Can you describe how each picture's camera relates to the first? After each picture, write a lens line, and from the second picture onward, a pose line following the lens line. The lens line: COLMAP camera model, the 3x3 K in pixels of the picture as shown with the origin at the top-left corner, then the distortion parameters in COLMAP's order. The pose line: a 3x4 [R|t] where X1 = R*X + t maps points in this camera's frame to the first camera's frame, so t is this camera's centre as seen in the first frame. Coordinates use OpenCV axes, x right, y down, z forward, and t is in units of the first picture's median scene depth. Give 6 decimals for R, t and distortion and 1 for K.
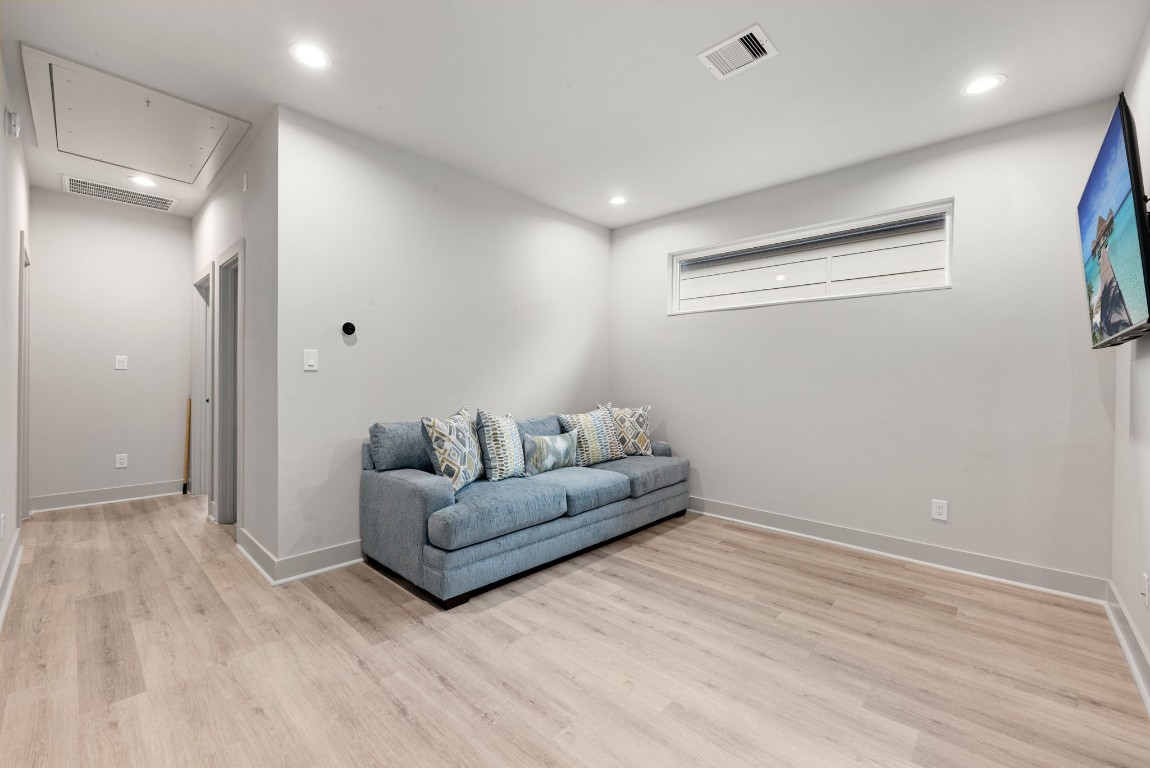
lens RADIAL K [[467.6, 0, 572.1], [0, 467.6, 382.5], [0, 0, 1]] dist [0.002572, 0.000057]
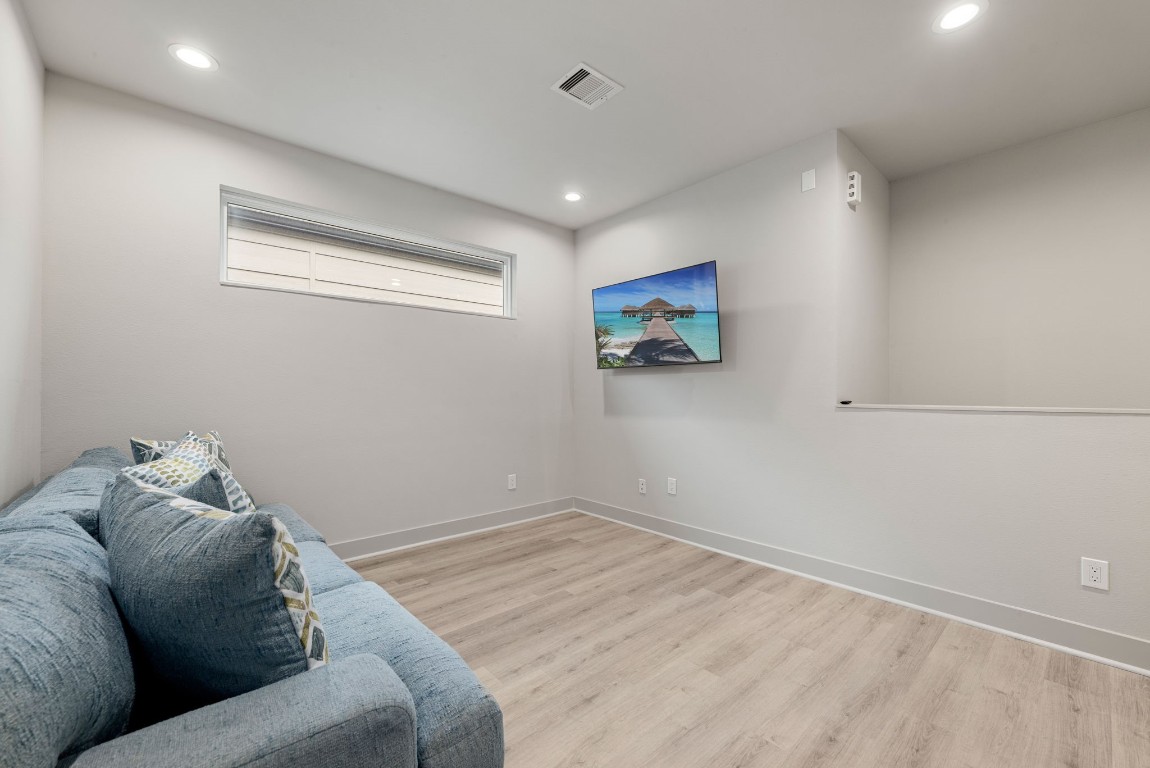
lens RADIAL K [[467.6, 0, 572.2], [0, 467.6, 384.6], [0, 0, 1]] dist [0.002572, 0.000057]
pose [[0.086897, 0.001234, 0.996216, -0.679669], [0.004594, 0.999988, -0.001640, -0.009817], [-0.996207, 0.004719, 0.086891, 0.864966]]
